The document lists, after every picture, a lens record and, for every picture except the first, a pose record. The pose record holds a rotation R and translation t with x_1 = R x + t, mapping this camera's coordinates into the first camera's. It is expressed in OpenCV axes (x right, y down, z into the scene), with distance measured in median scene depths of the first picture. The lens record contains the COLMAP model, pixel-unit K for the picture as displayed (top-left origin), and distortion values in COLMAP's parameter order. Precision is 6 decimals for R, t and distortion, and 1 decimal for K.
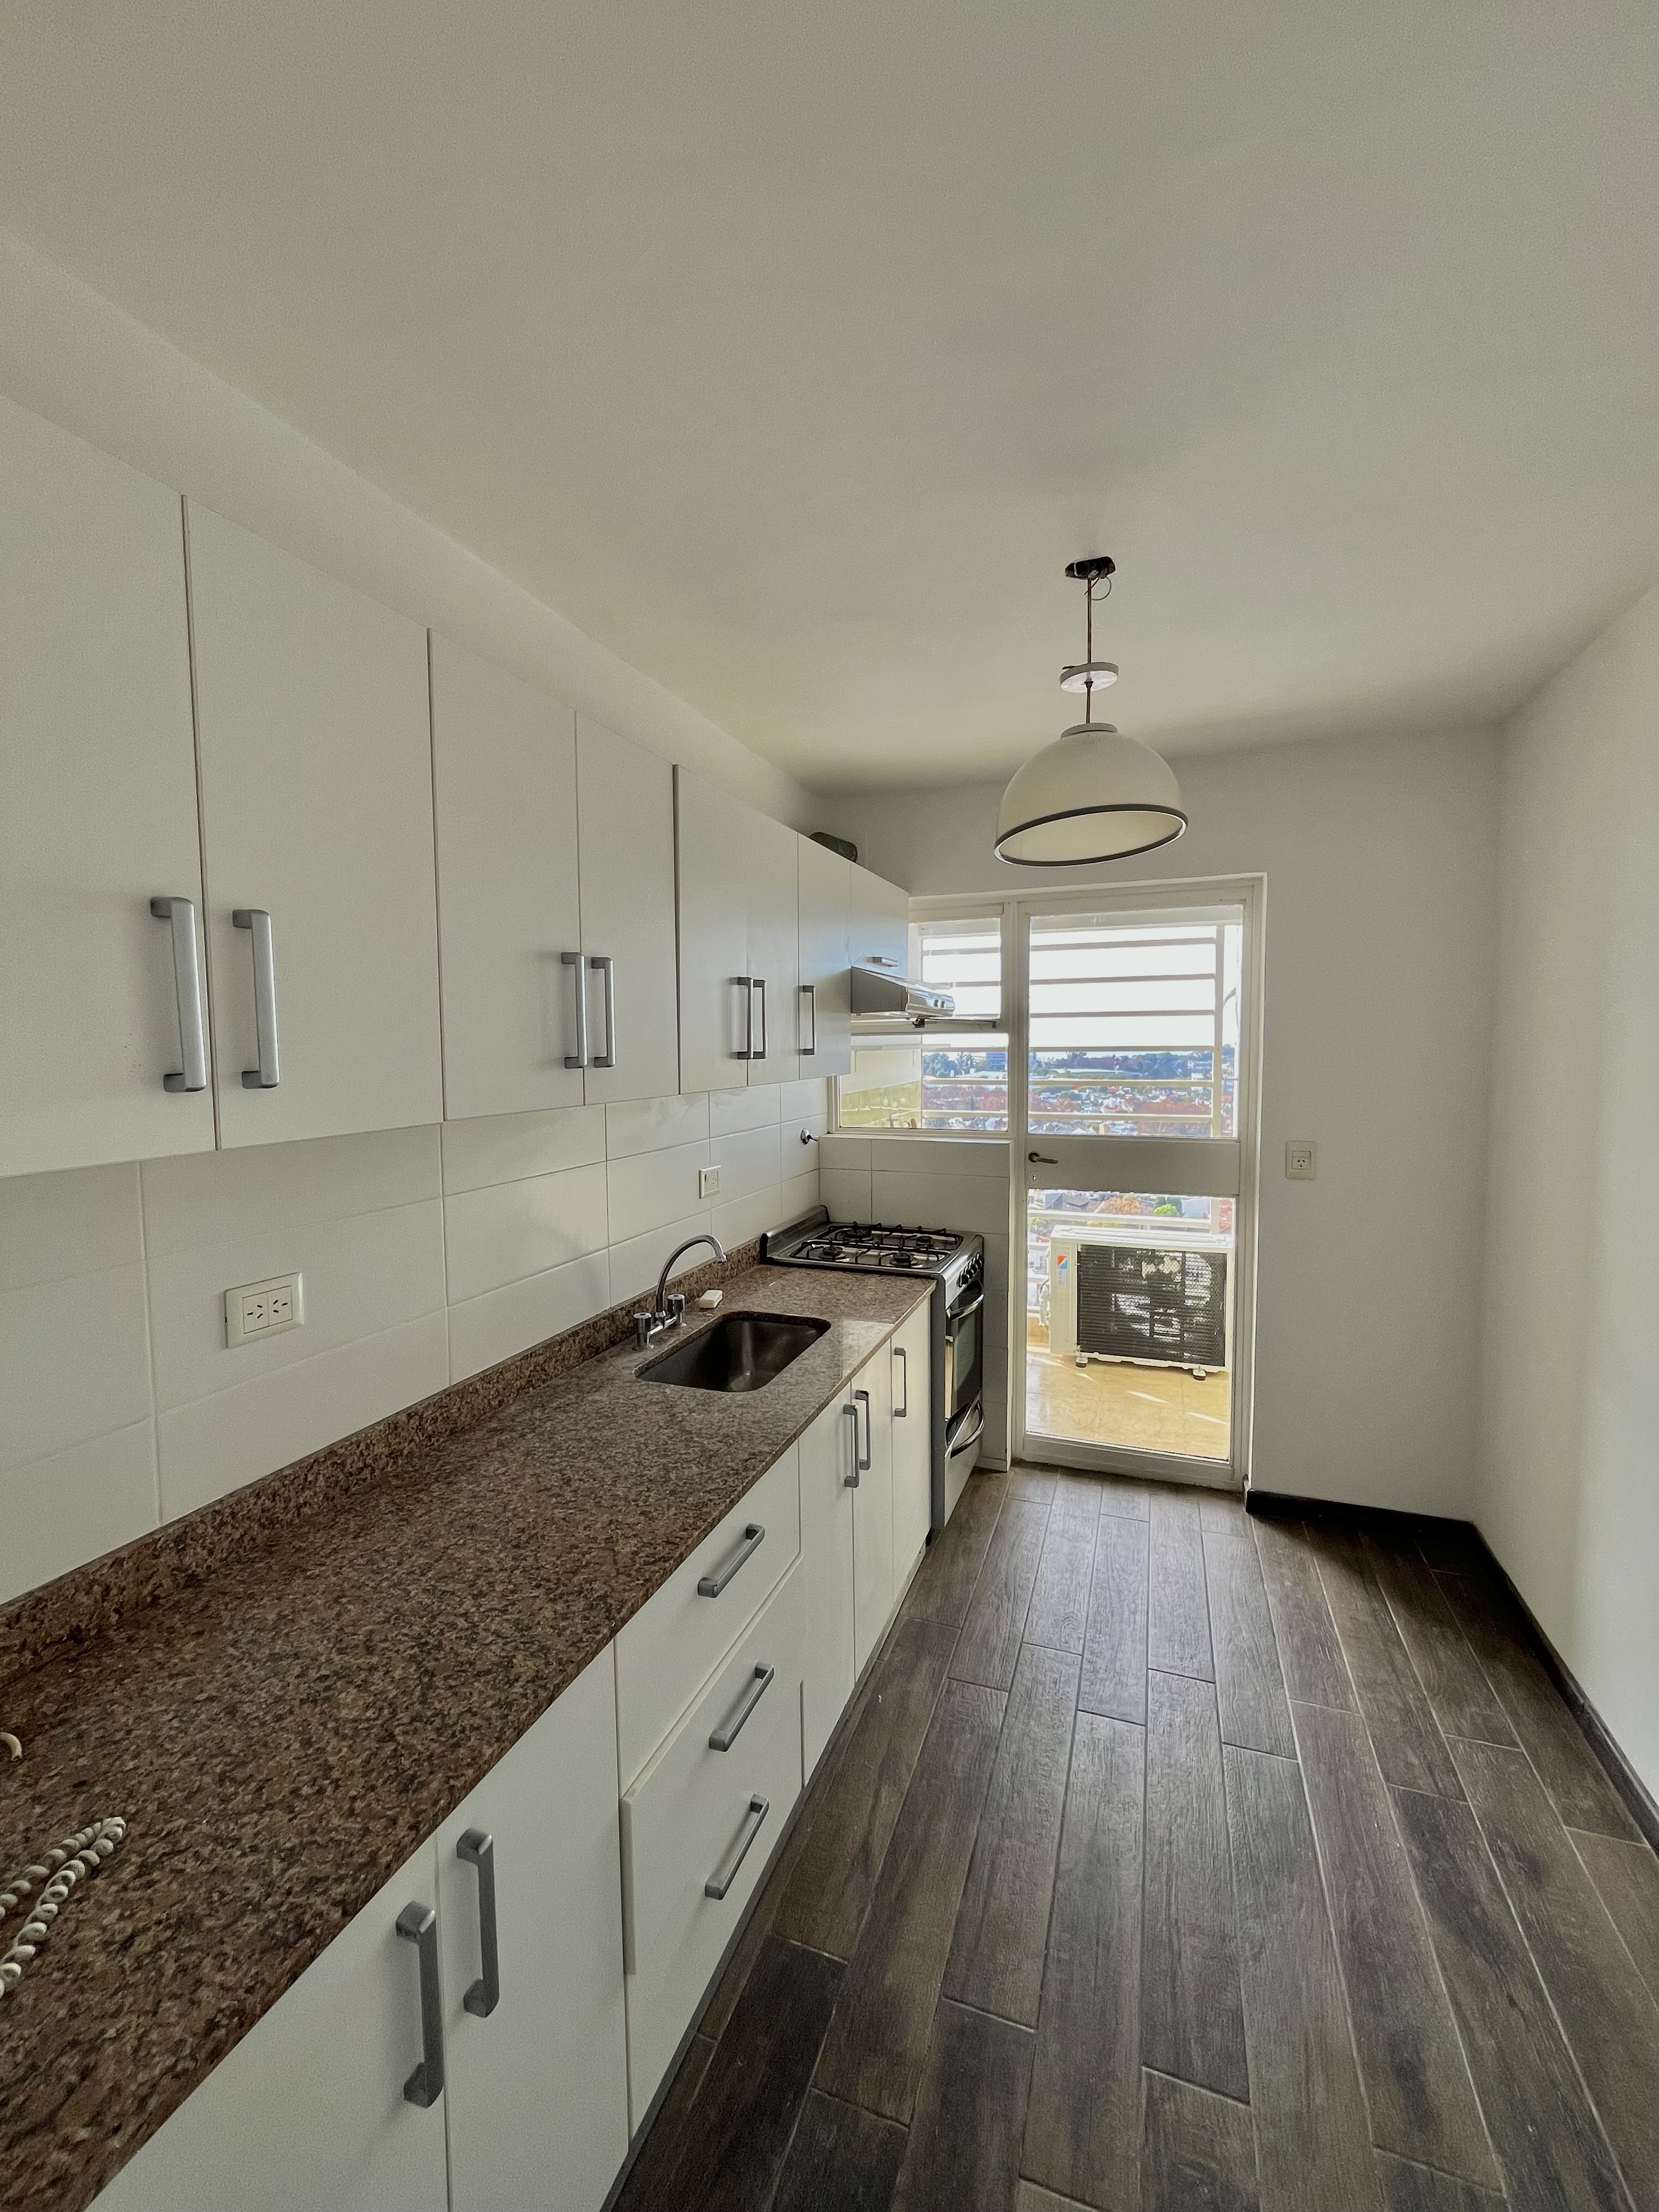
lens RADIAL K [[893.0, 0, 832.7], [0, 893.0, 1093.5], [0, 0, 1]] dist [-0.004509, 0.000285]
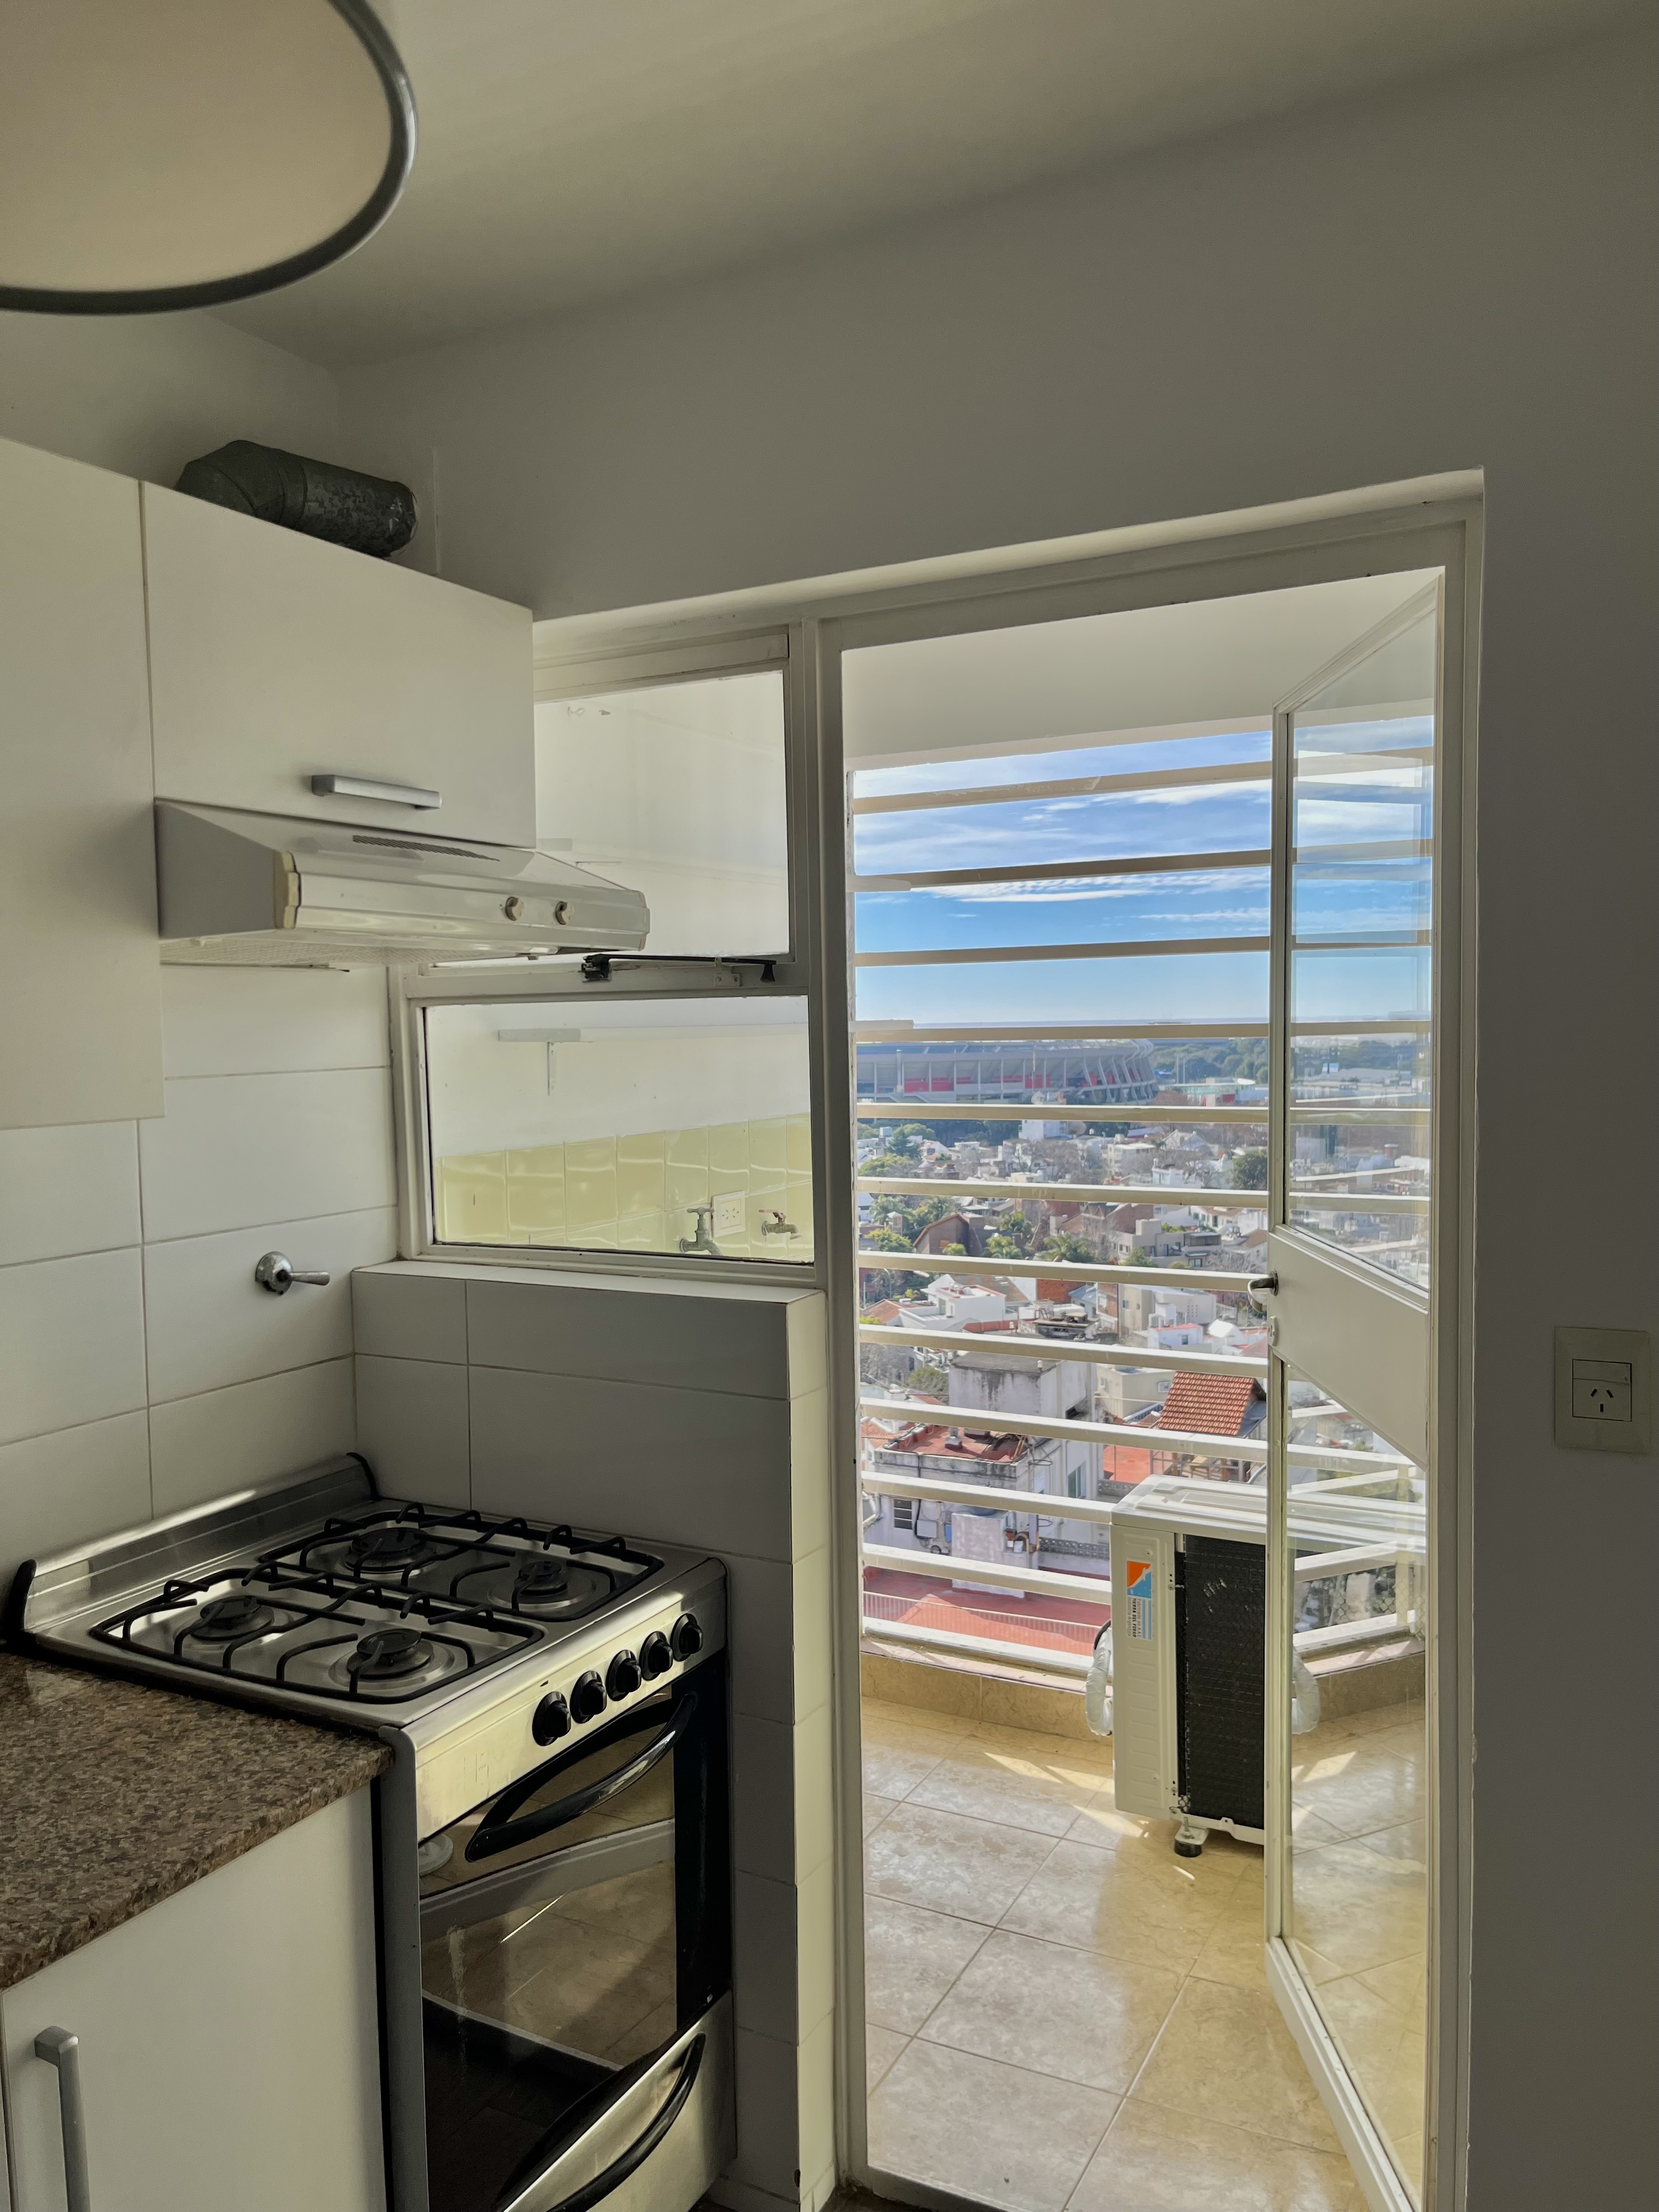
lens RADIAL K [[1674.7, 0, 828.1], [0, 1674.7, 1105.1], [0, 0, 1]] dist [0.031337, -0.051305]
pose [[0.988778, -0.003403, -0.149354, 0.296855], [0.003193, 0.999994, -0.001643, -0.020943], [0.149358, 0.001147, 0.988782, 0.325728]]
